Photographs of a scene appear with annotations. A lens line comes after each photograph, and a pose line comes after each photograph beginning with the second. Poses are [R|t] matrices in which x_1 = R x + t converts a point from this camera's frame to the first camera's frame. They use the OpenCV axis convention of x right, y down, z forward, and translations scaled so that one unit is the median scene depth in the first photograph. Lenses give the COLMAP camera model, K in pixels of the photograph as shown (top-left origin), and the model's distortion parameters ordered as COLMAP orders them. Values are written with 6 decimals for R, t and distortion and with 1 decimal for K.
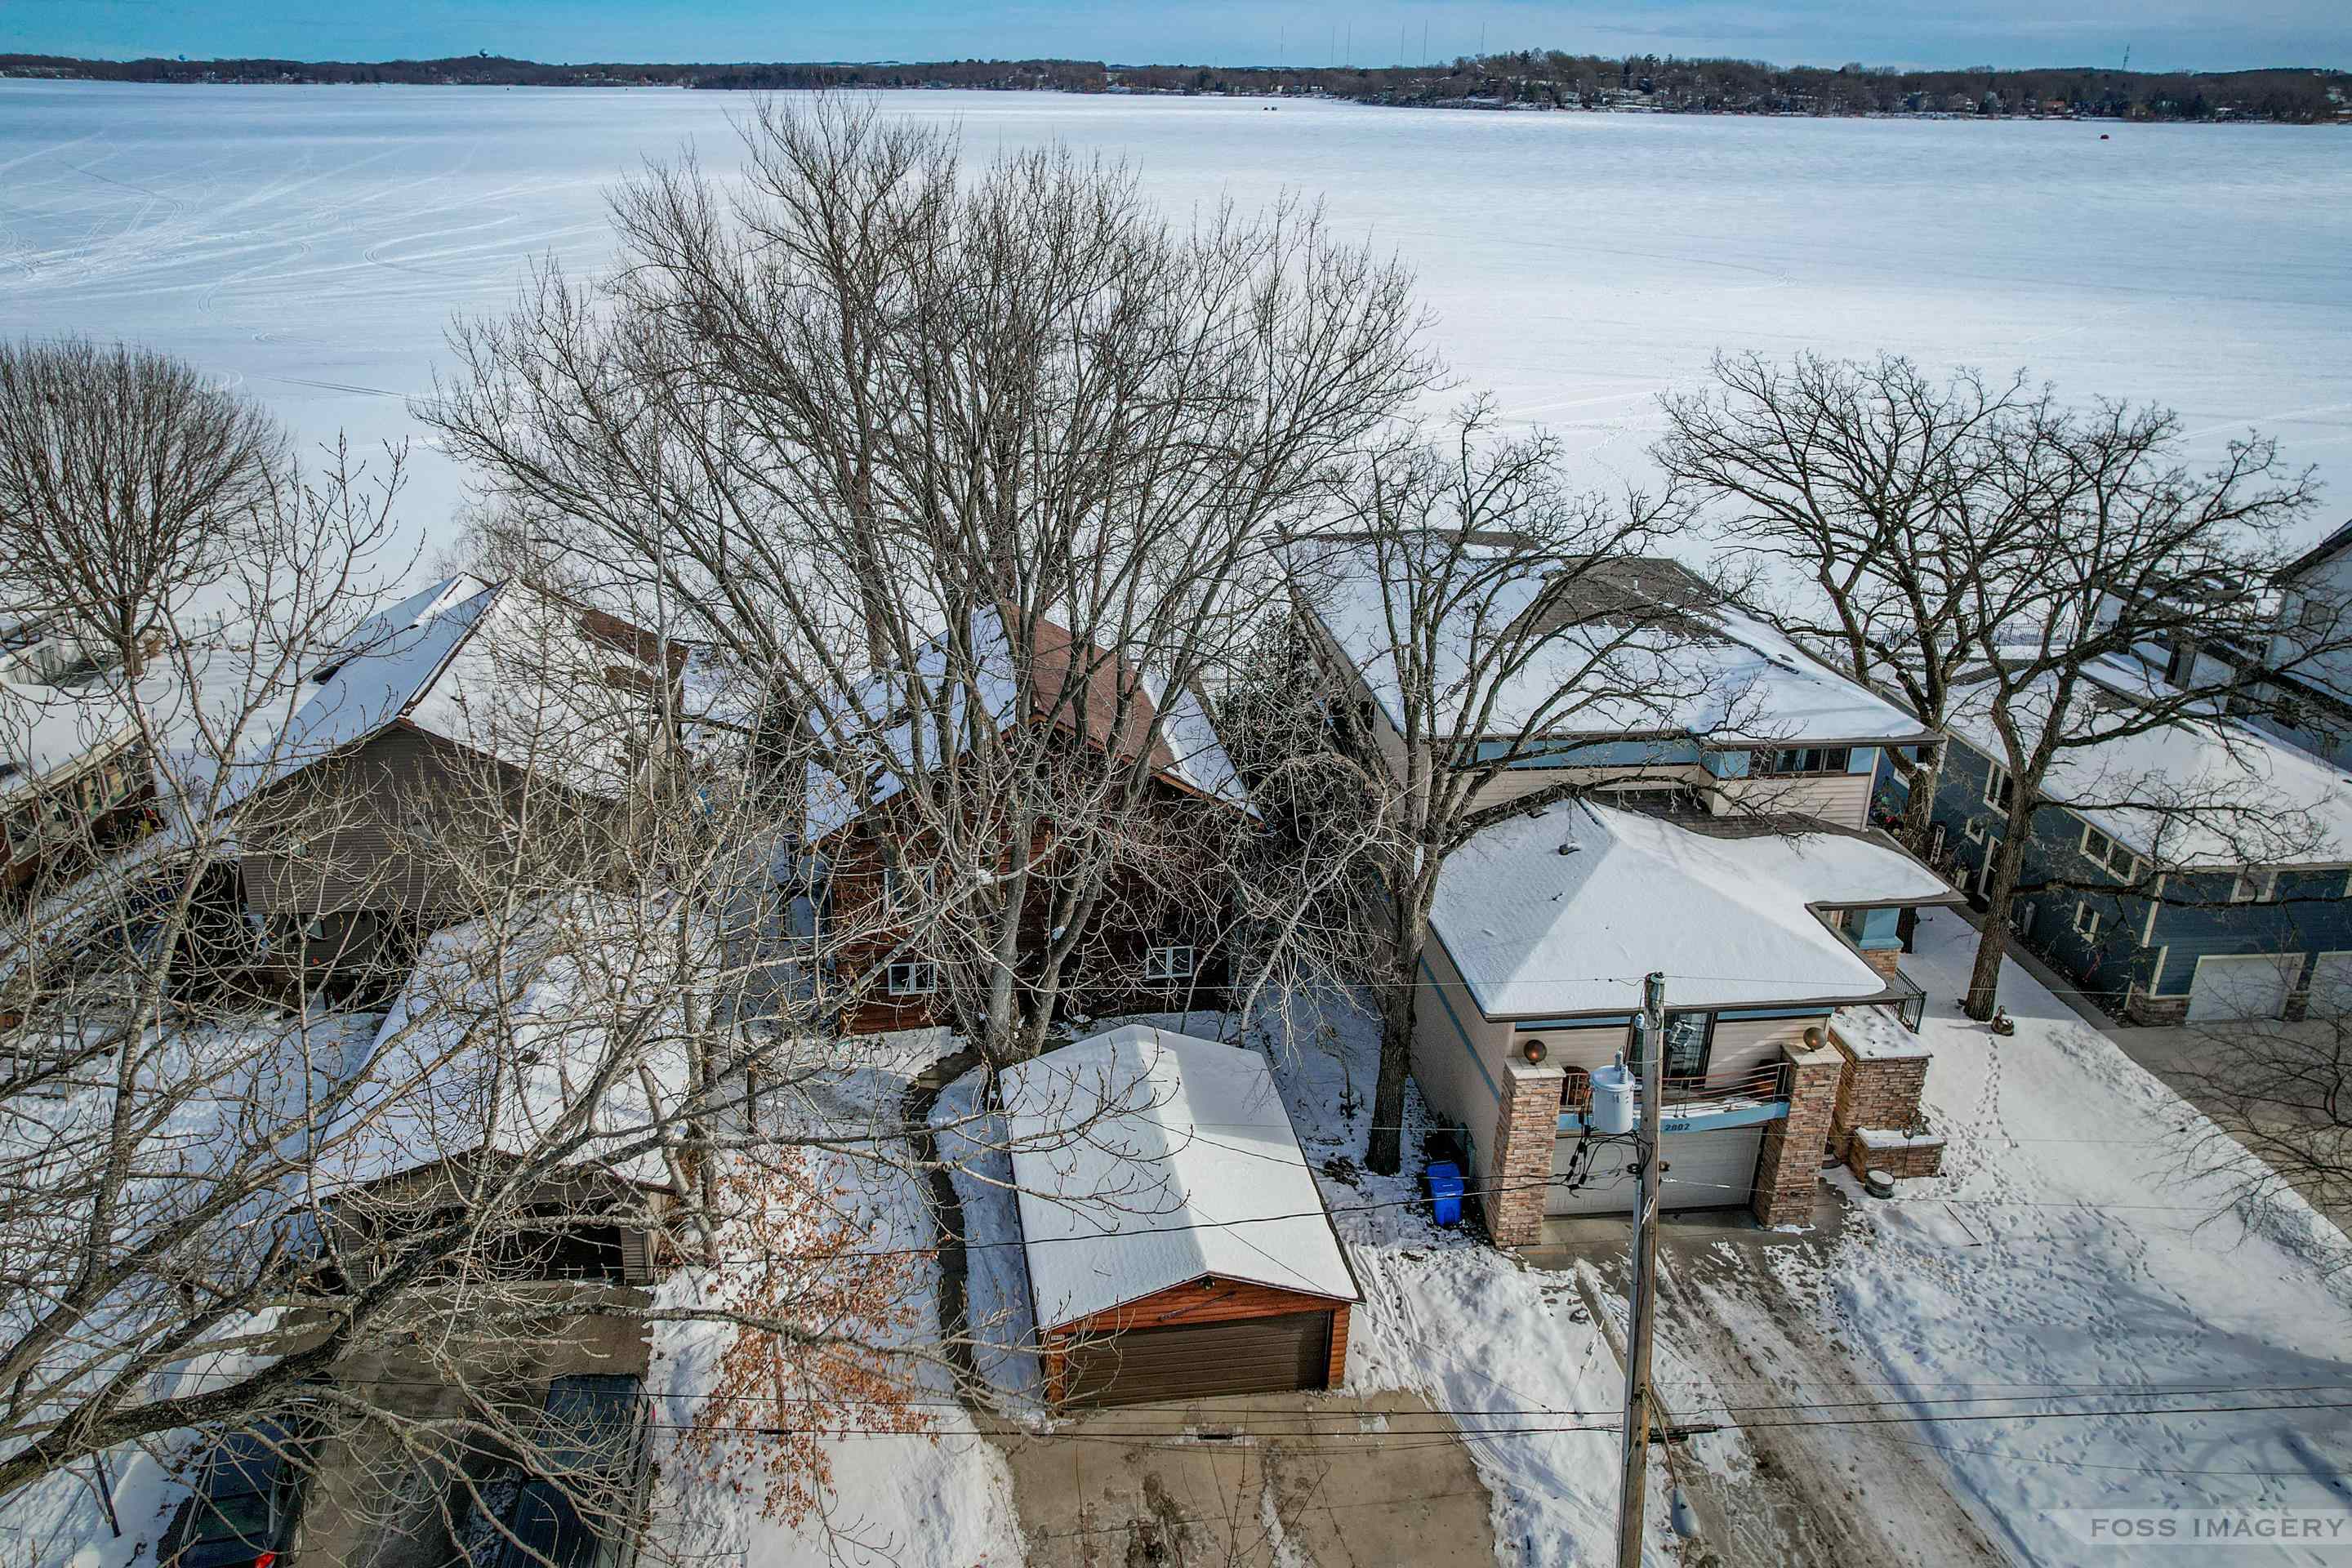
lens RADIAL K [[1567.5, 0, 1065.5], [0, 1567.5, 711.7], [0, 0, 1]] dist [-0.002740, 0.063629]
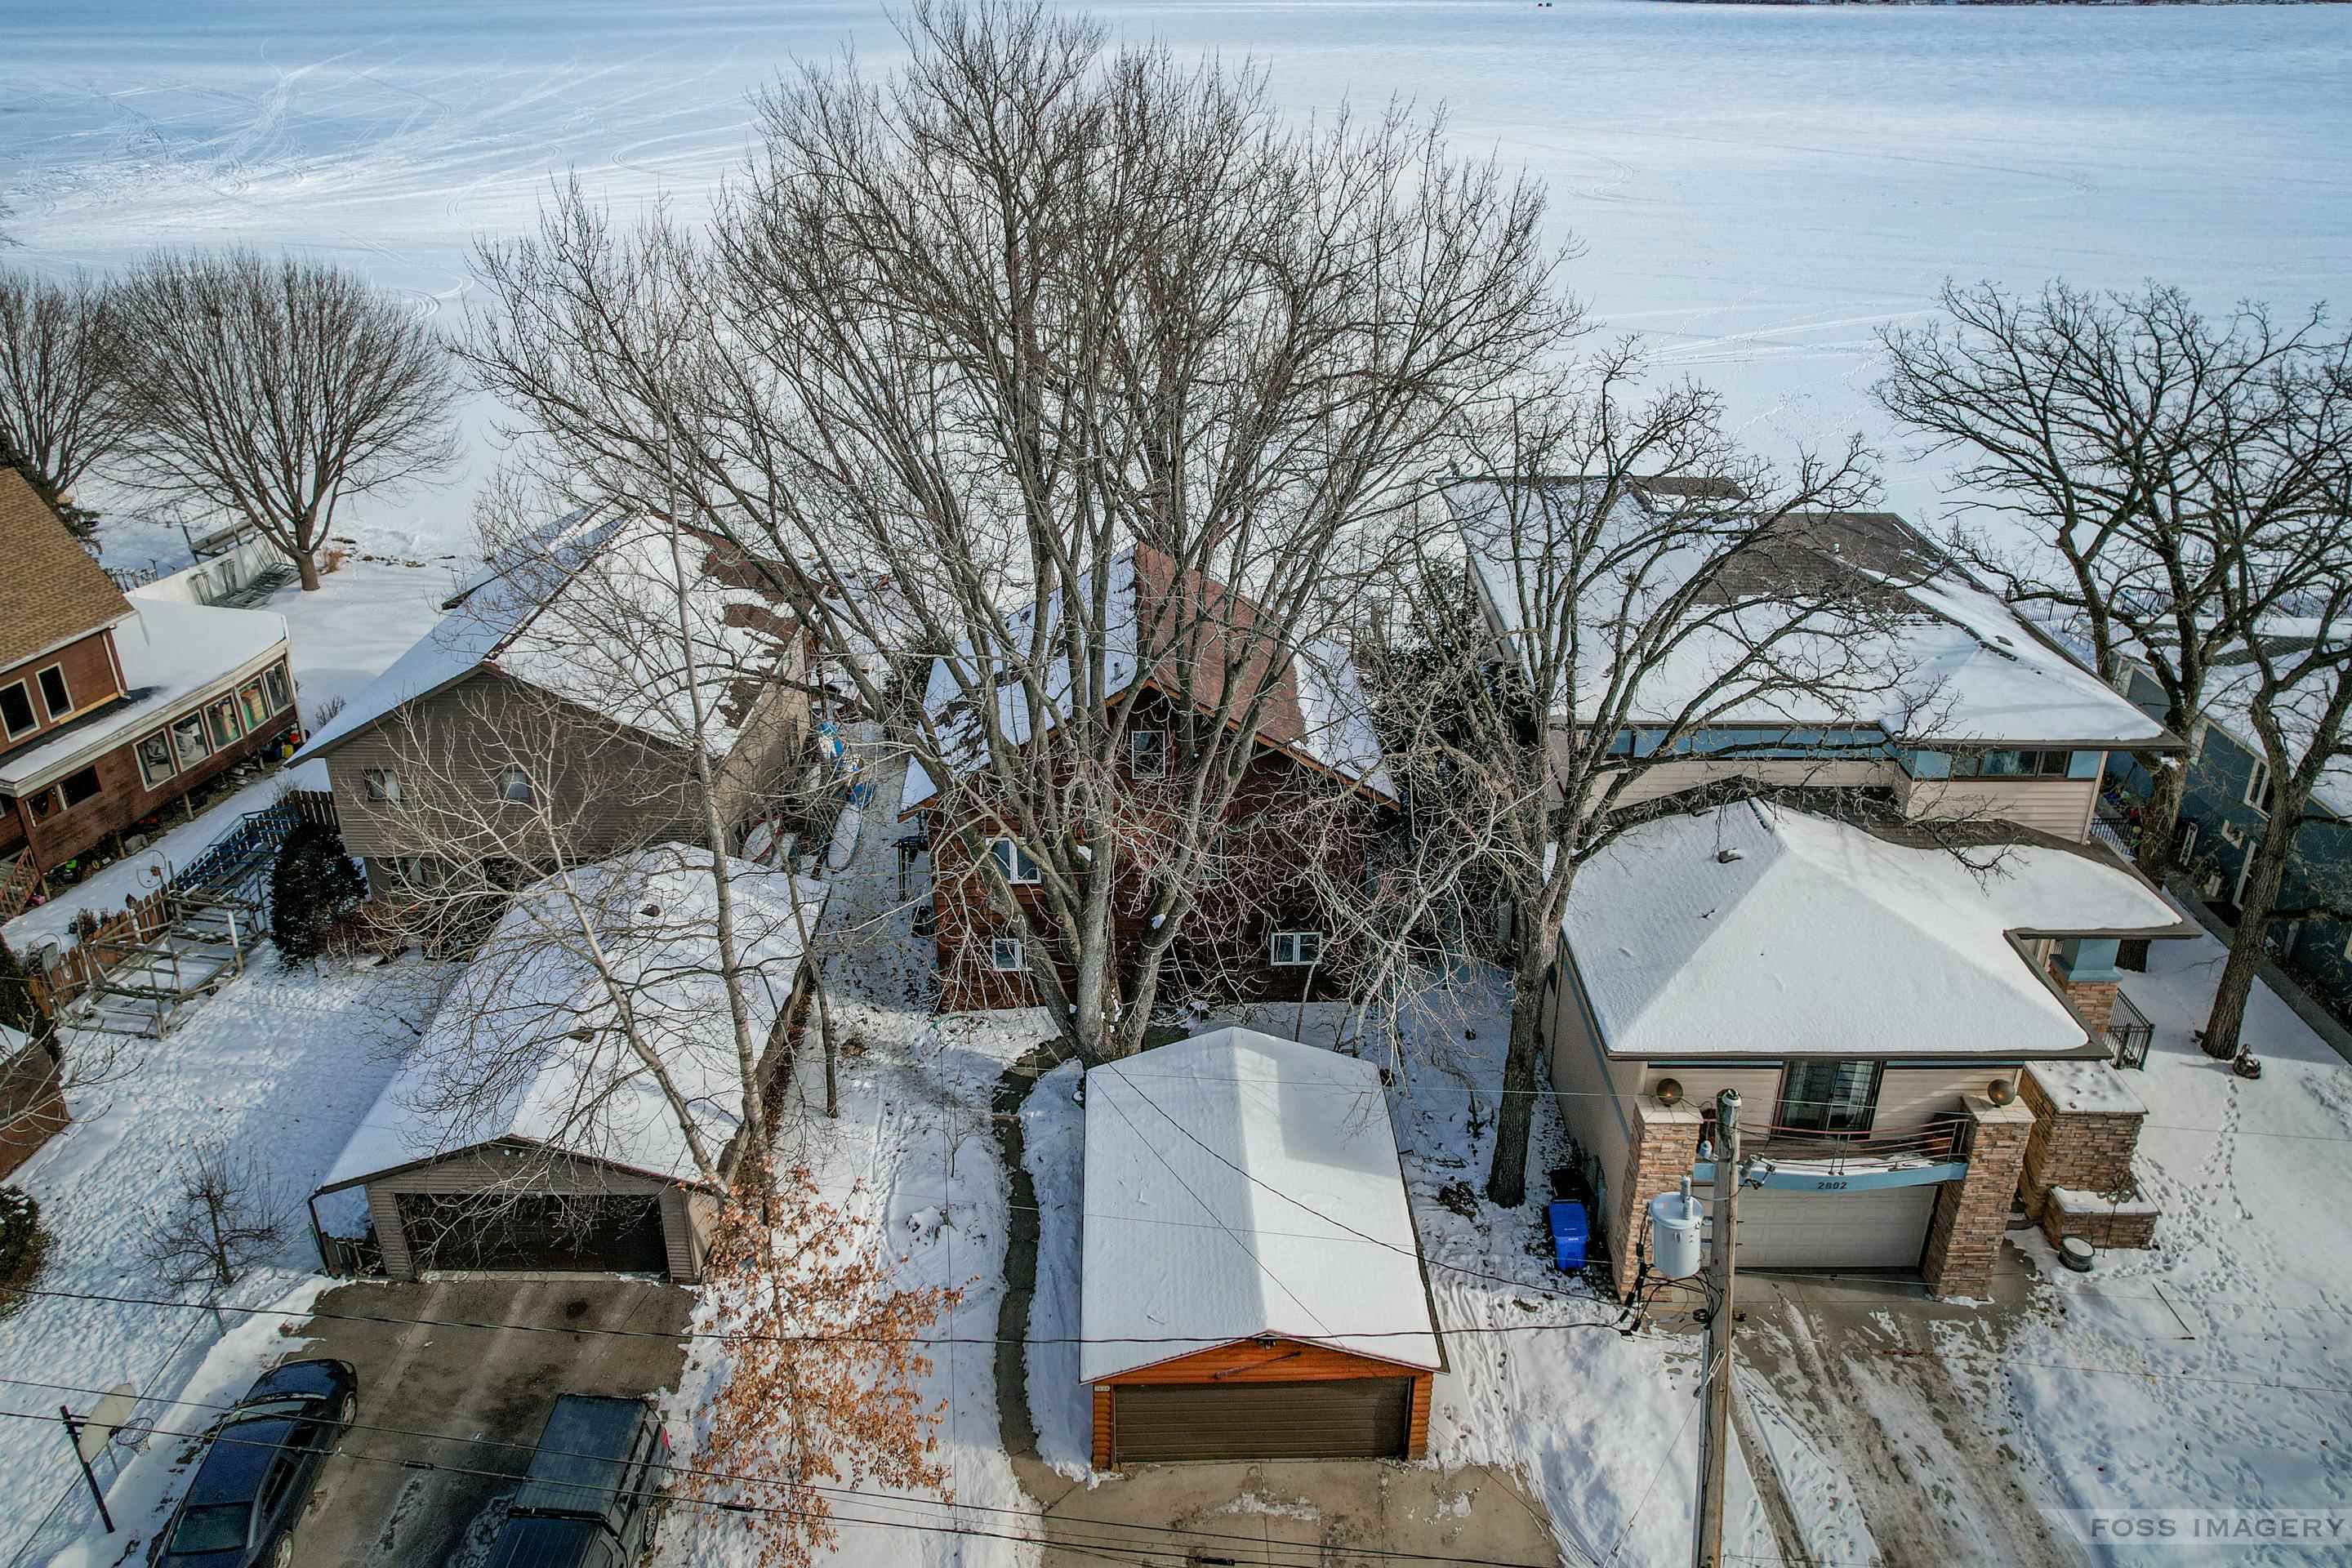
lens RADIAL K [[1582.4, 0, 1174.6], [0, 1582.4, 693.3], [0, 0, 1]] dist [-0.037718, 0.090182]
pose [[0.995664, 0.030336, -0.087941, 0.087282], [-0.026252, 0.998539, 0.047230, -0.037657], [0.089246, -0.044717, 0.995005, 0.099177]]
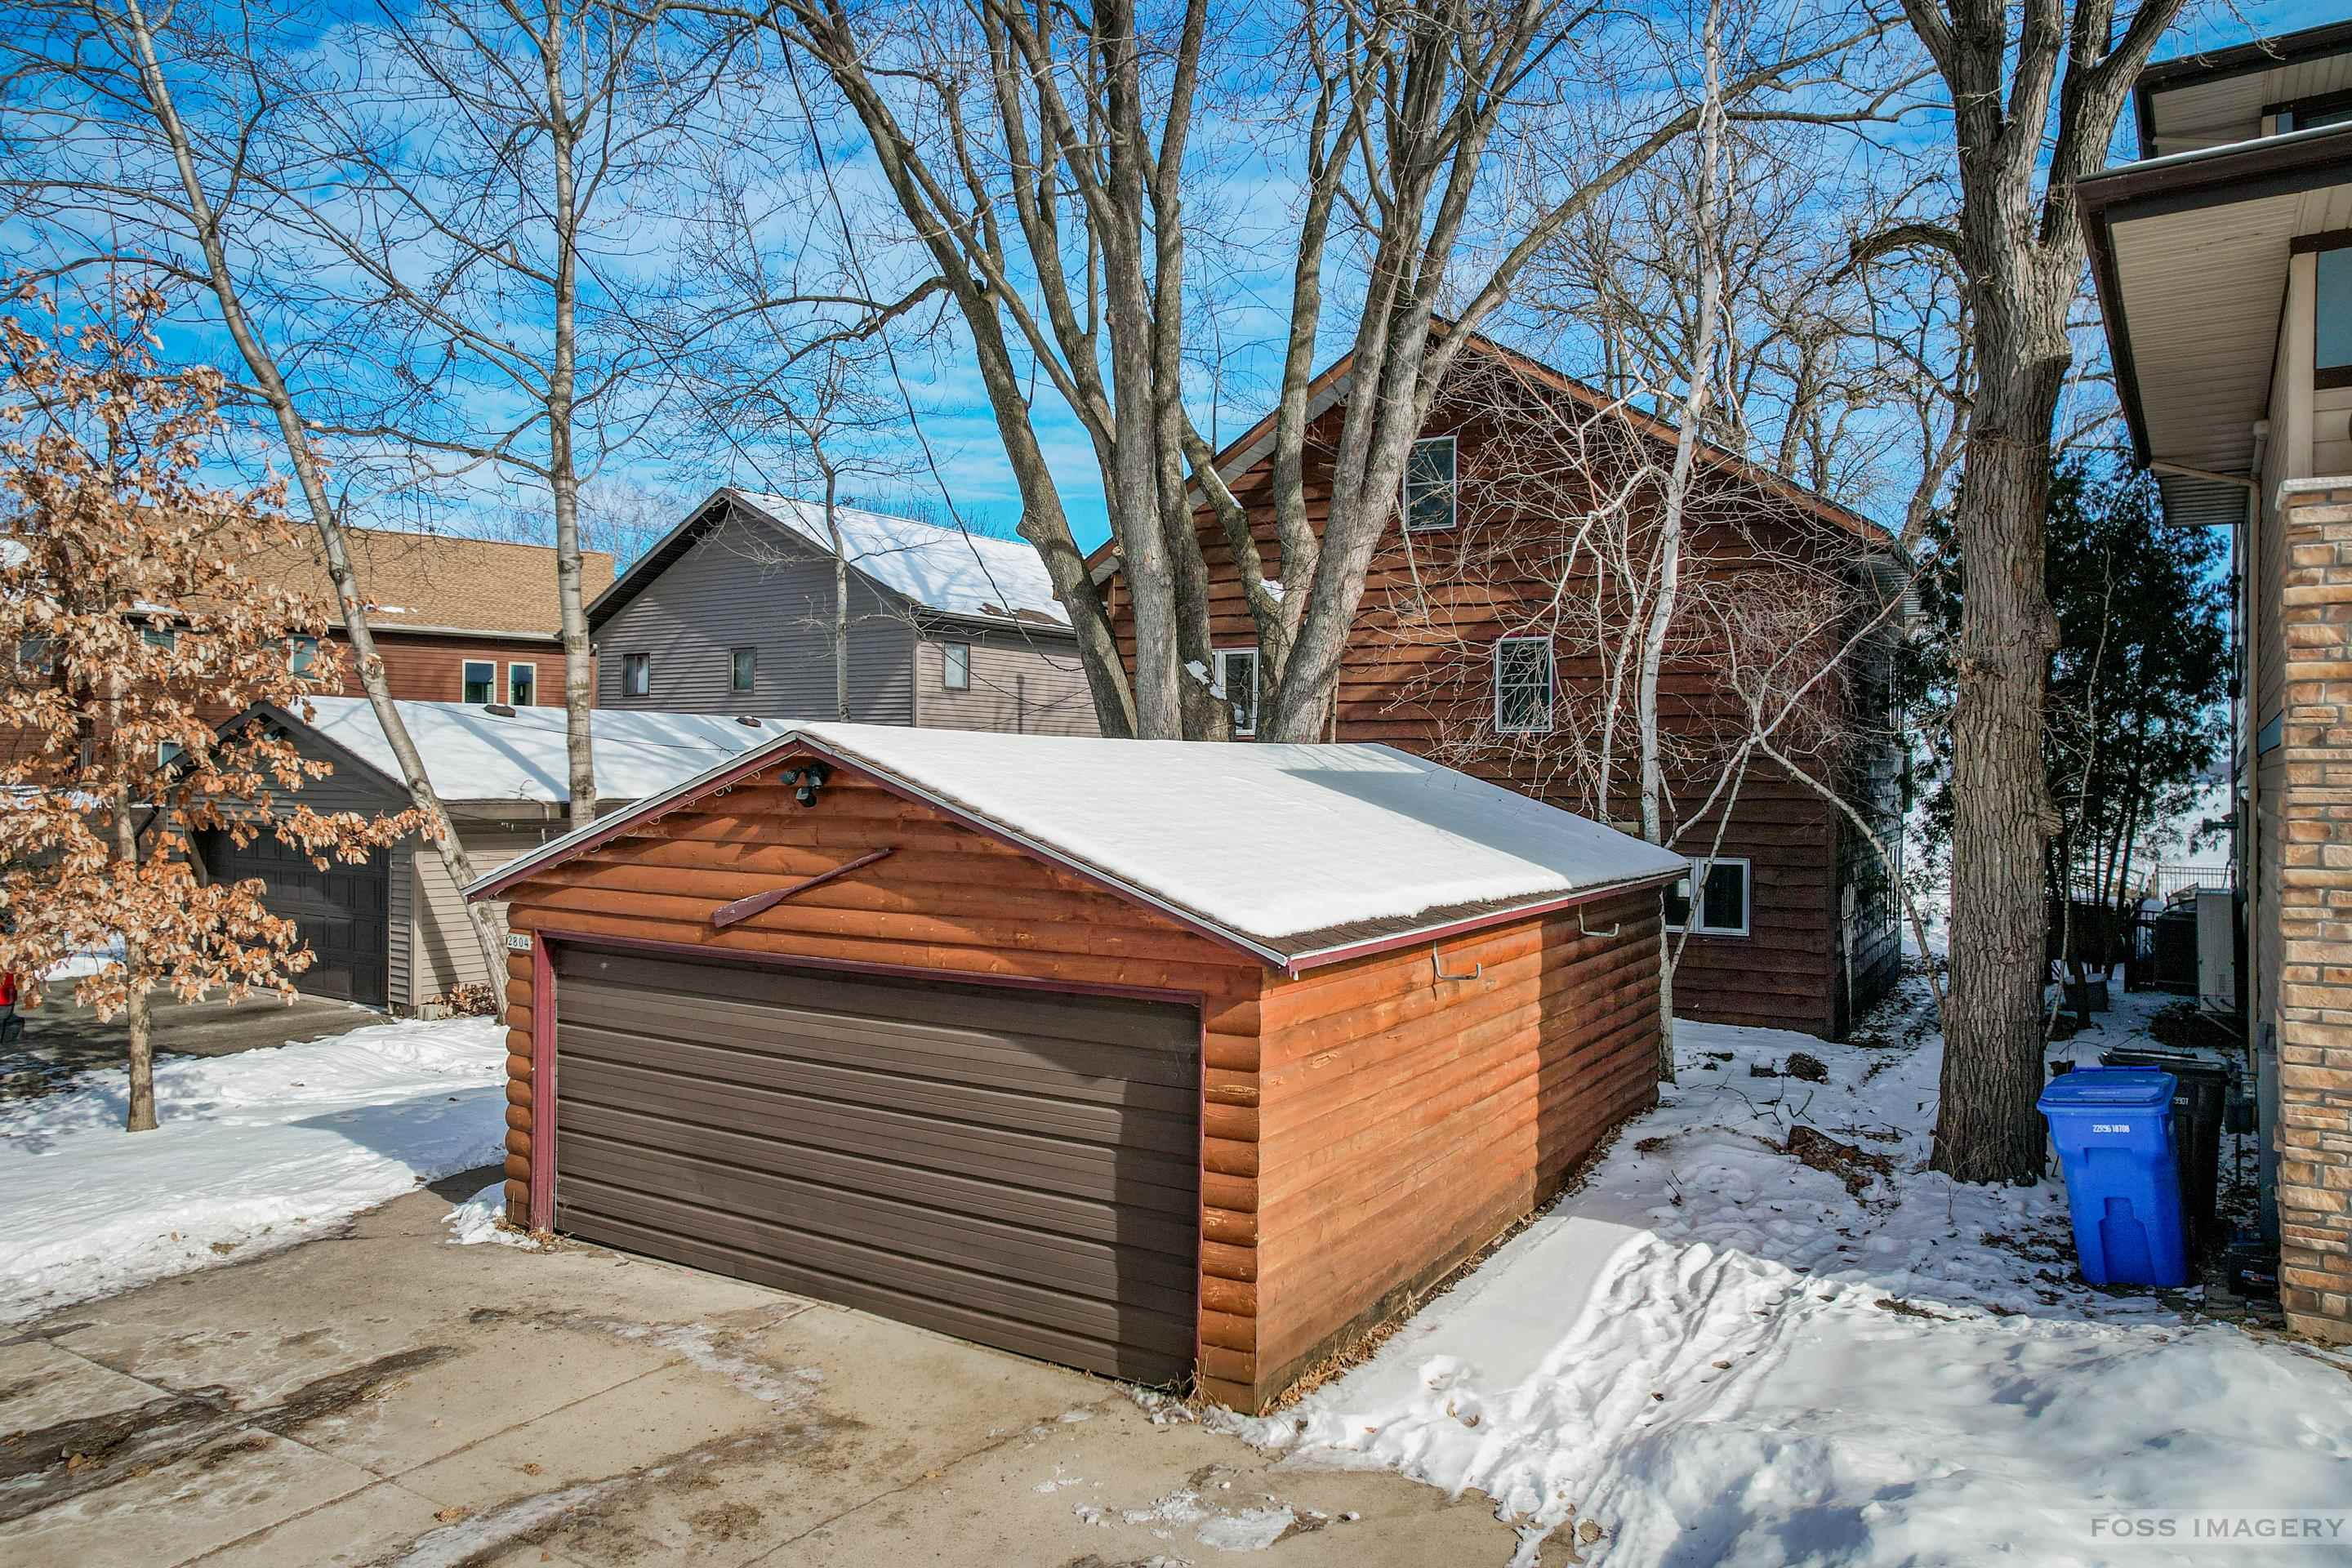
lens RADIAL K [[1537.8, 0, 1176.0], [0, 1537.8, 784.0], [0, 0, 1]] dist [-0.070916, 0.067105]
pose [[0.785006, 0.007975, -0.619437, 0.274045], [-0.233624, 0.929897, -0.284097, 0.357016], [0.573747, 0.367733, 0.731838, 0.682050]]
